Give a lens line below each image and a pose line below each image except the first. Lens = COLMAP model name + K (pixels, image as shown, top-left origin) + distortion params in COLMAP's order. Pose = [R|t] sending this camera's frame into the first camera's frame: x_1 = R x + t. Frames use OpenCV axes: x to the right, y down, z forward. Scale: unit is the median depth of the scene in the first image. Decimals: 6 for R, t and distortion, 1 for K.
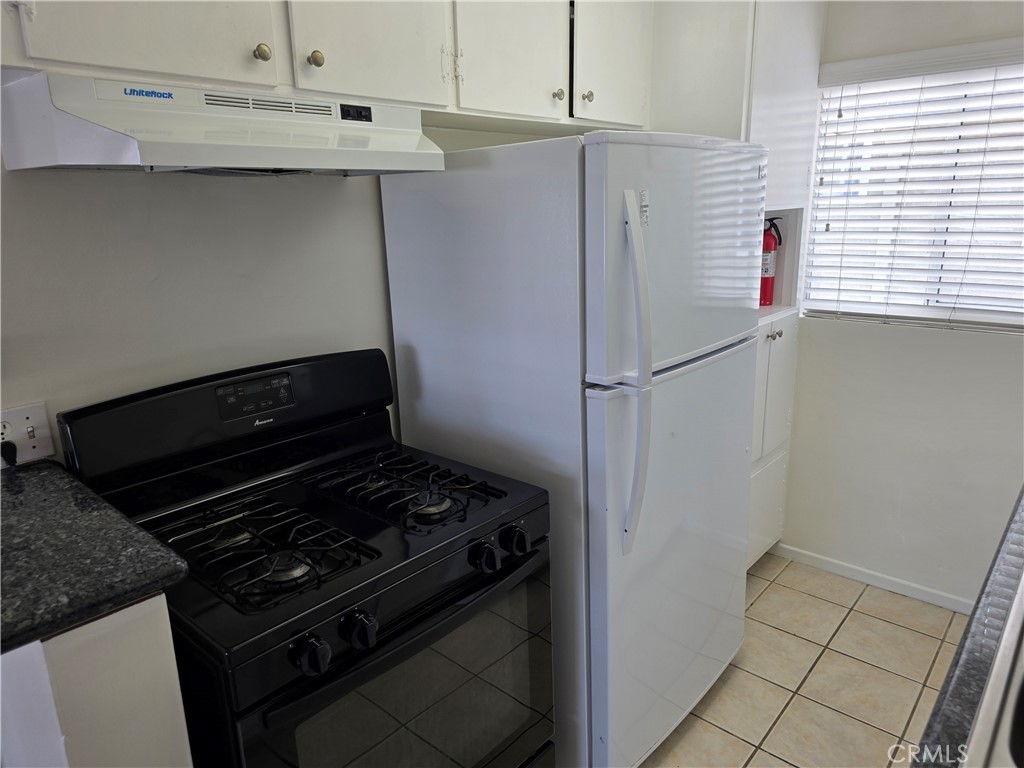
lens RADIAL K [[692.5, 0, 512.0], [0, 692.5, 384.0], [0, 0, 1]] dist [0.007512, 0.001887]
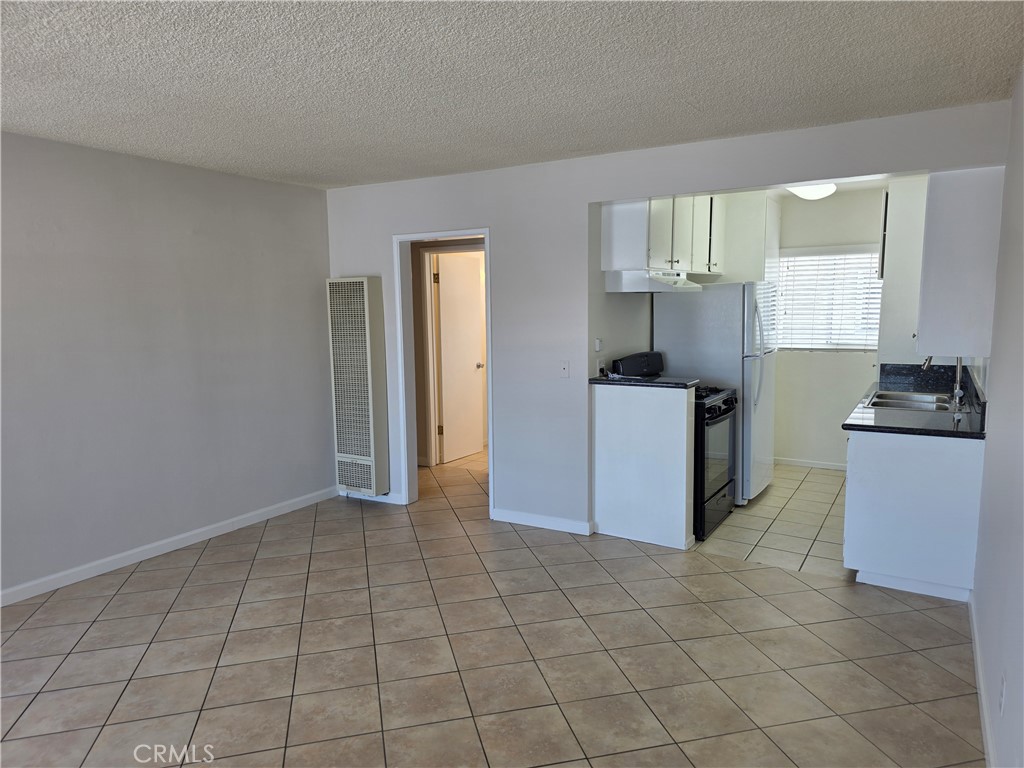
lens RADIAL K [[693.7, 0, 511.1], [0, 693.7, 390.3], [0, 0, 1]] dist [0.061785, -0.049402]
pose [[0.983939, -0.012164, 0.178087, -0.992101], [0.035326, 0.991213, -0.127472, 0.343147], [-0.174972, 0.131716, 0.975723, -1.262757]]
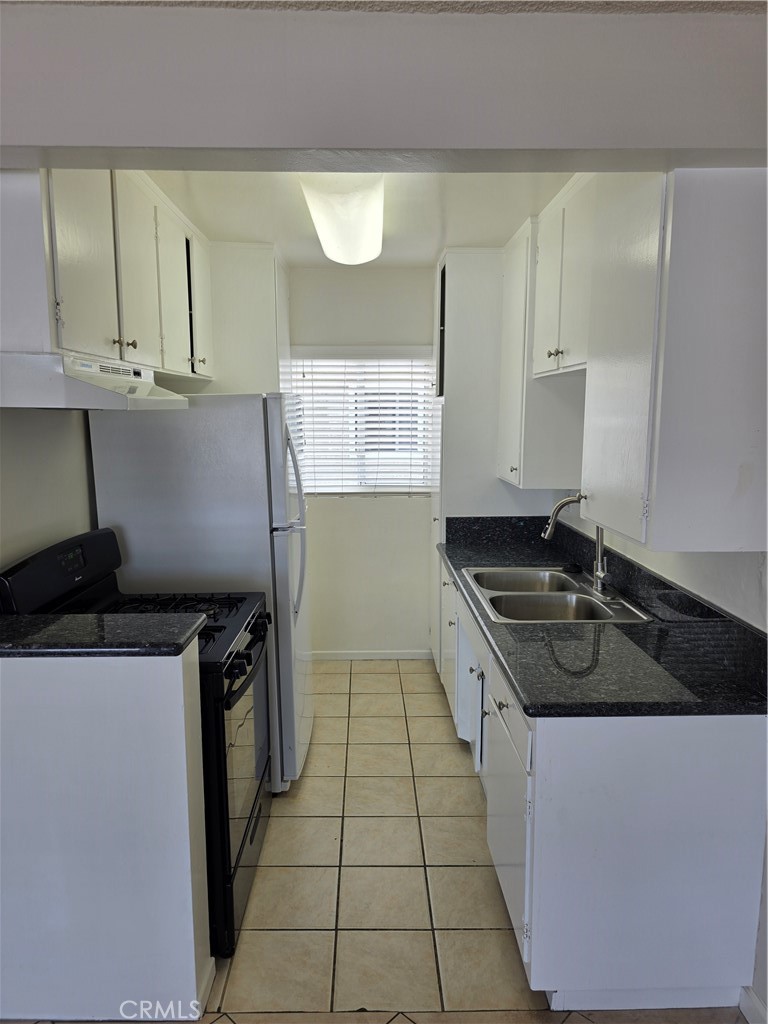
lens RADIAL K [[693.7, 0, 384.0], [0, 693.7, 512.0], [0, 0, 1]] dist [0.061785, -0.049402]
pose [[0.732251, -0.075564, 0.676830, -0.567570], [0.157614, 0.985647, -0.060478, 0.070200], [-0.662546, 0.150963, 0.733651, -0.319361]]
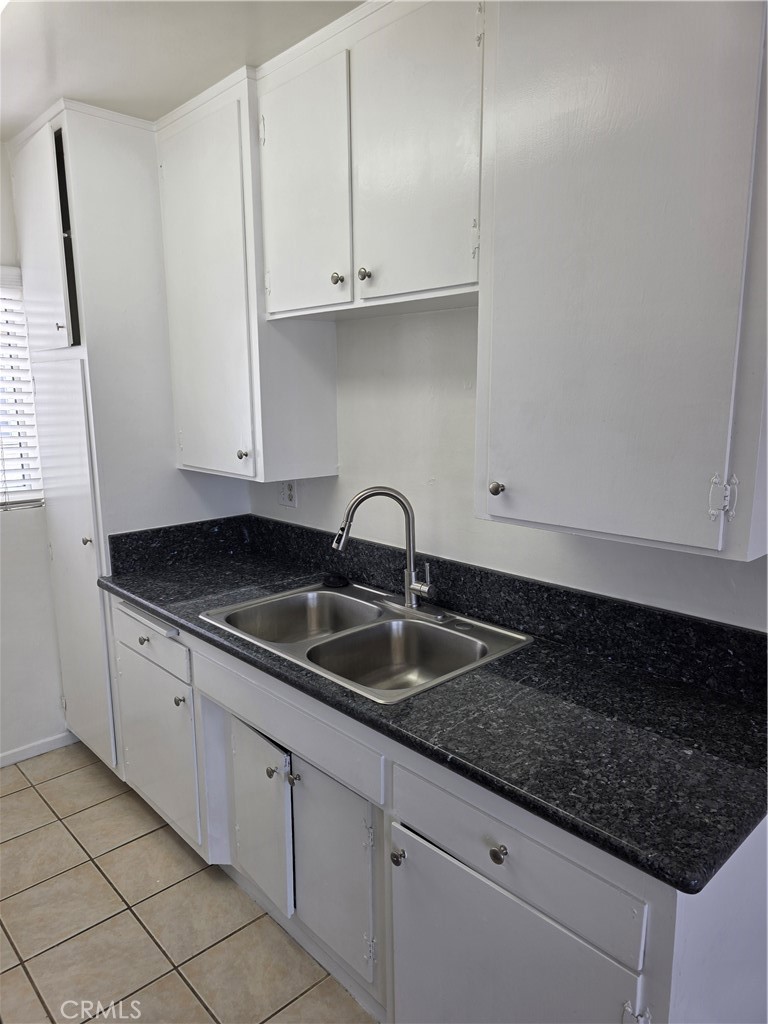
lens RADIAL K [[684.1, 0, 381.5], [0, 684.1, 520.0], [0, 0, 1]] dist [0.055036, -0.052390]
pose [[0.095521, -0.163240, 0.981951, -0.355008], [0.256799, 0.957112, 0.134130, -0.045762], [-0.961733, 0.239352, 0.133344, 0.214923]]
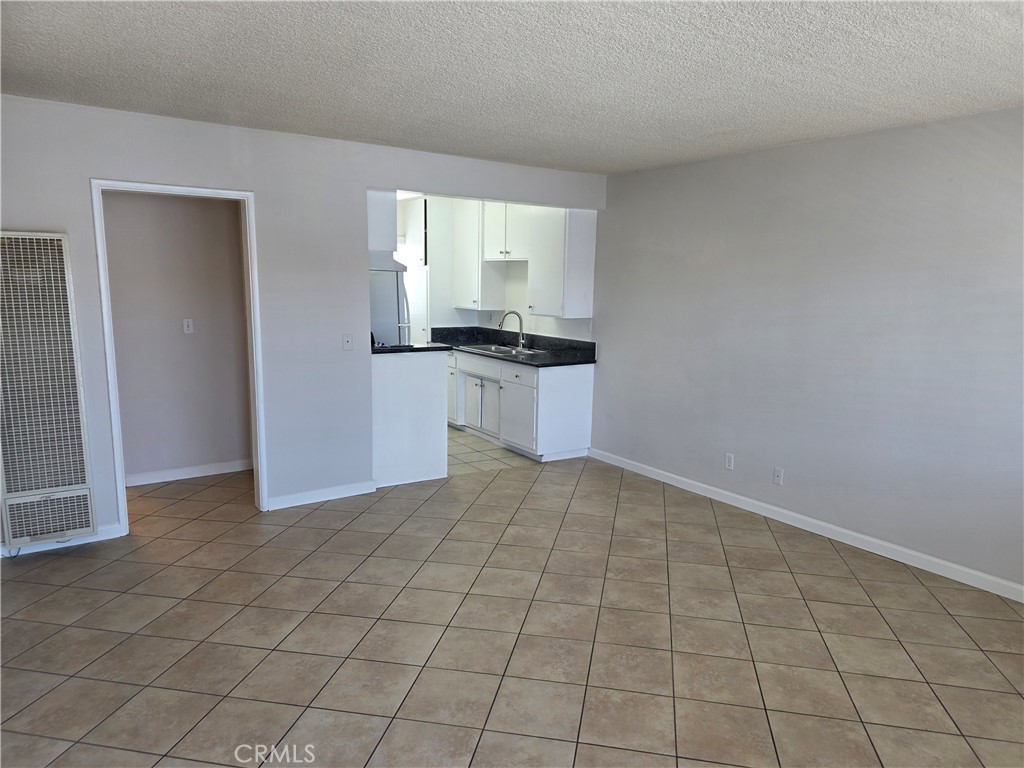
lens RADIAL K [[703.2, 0, 535.5], [0, 703.2, 384.3], [0, 0, 1]] dist [0.180192, -0.165686]
pose [[0.237026, -0.115519, 0.964611, -2.362557], [0.219084, 0.973685, 0.062772, 0.158880], [-0.946478, 0.196452, 0.256097, -0.458975]]
